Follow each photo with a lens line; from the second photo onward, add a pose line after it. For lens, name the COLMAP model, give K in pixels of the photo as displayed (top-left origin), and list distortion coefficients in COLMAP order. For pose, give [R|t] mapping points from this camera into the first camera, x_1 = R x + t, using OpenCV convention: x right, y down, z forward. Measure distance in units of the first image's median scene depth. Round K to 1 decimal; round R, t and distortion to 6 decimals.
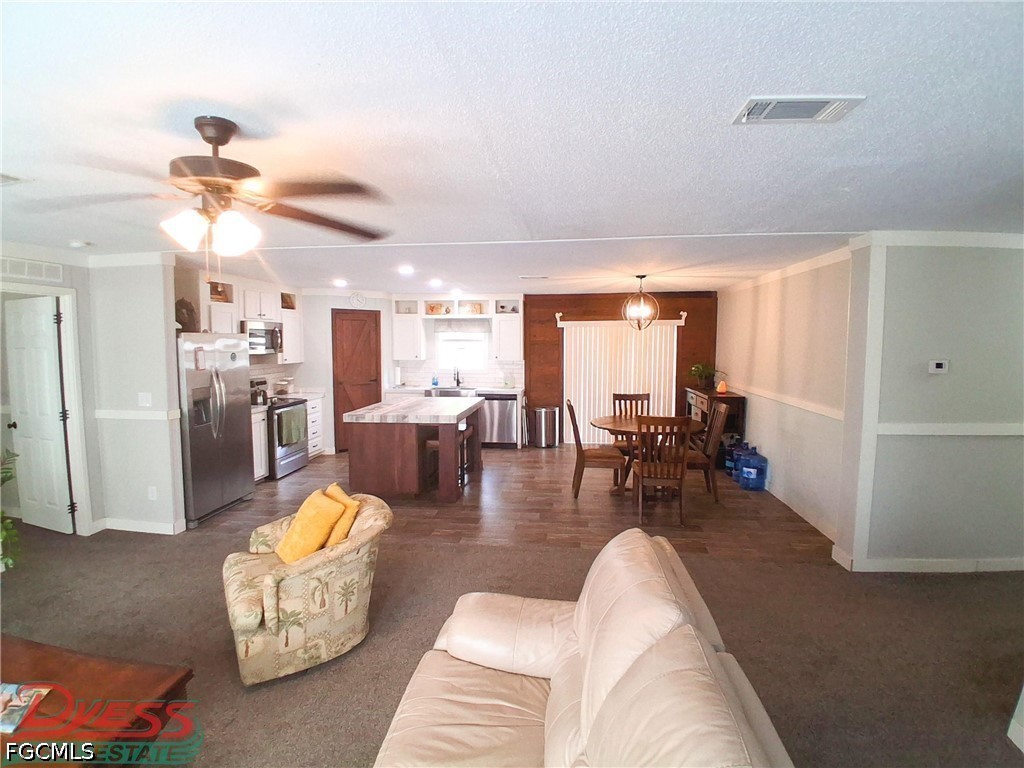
lens RADIAL K [[507.5, 0, 510.7], [0, 507.5, 380.1], [0, 0, 1]] dist [0.014335, -0.048201]
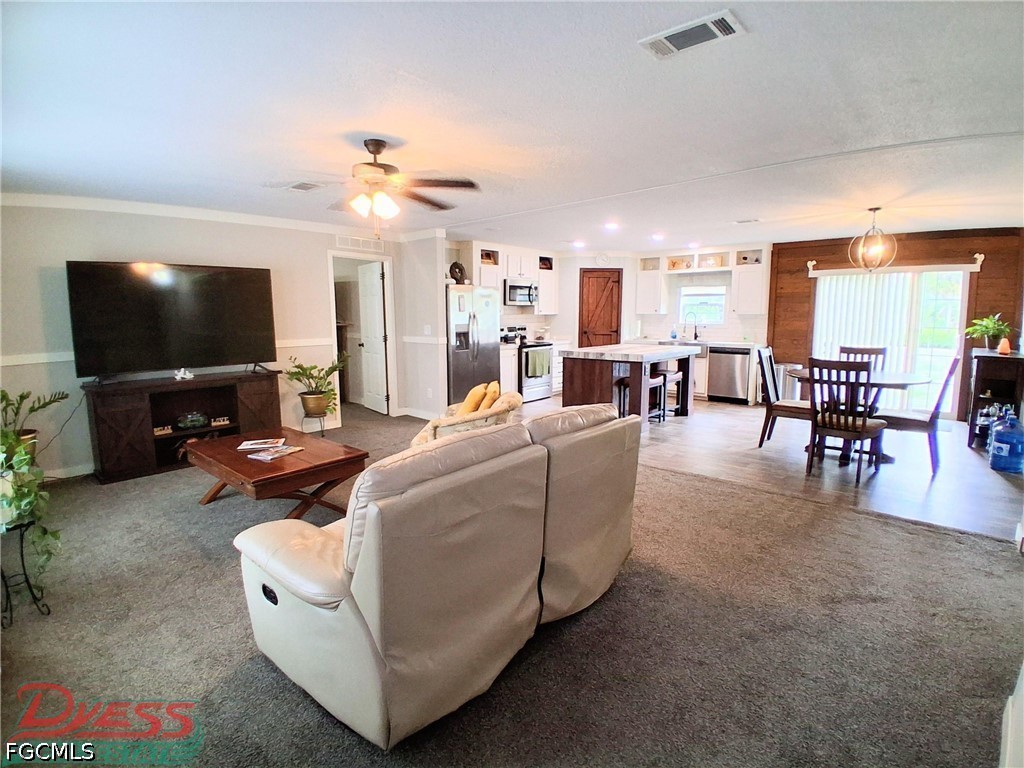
lens RADIAL K [[507.5, 0, 510.7], [0, 507.5, 380.1], [0, 0, 1]] dist [0.014335, -0.048201]
pose [[0.815368, 0.077936, -0.573673, 0.220647], [-0.044923, 0.996427, 0.071519, 0.043281], [0.577197, -0.032543, 0.815956, -0.053594]]
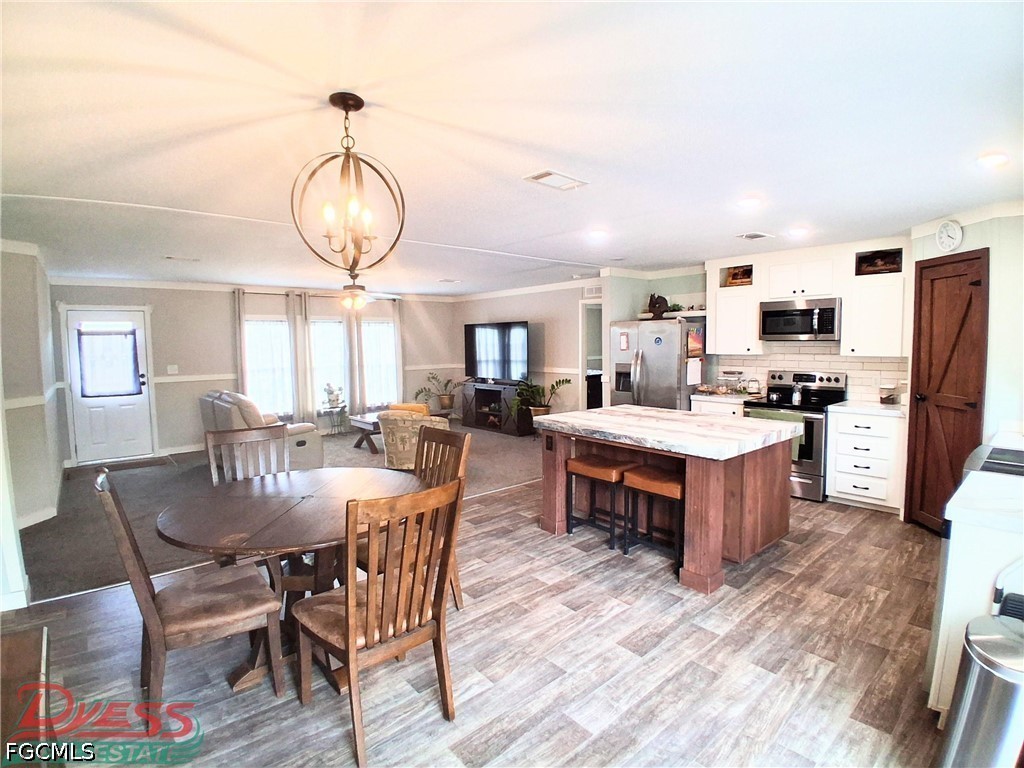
lens RADIAL K [[507.5, 0, 510.7], [0, 507.5, 380.1], [0, 0, 1]] dist [0.014335, -0.048201]
pose [[-0.675463, 0.065192, -0.734506, 0.375876], [-0.046550, 0.990328, 0.130707, -0.067962], [0.735923, 0.122479, -0.665895, 1.136191]]
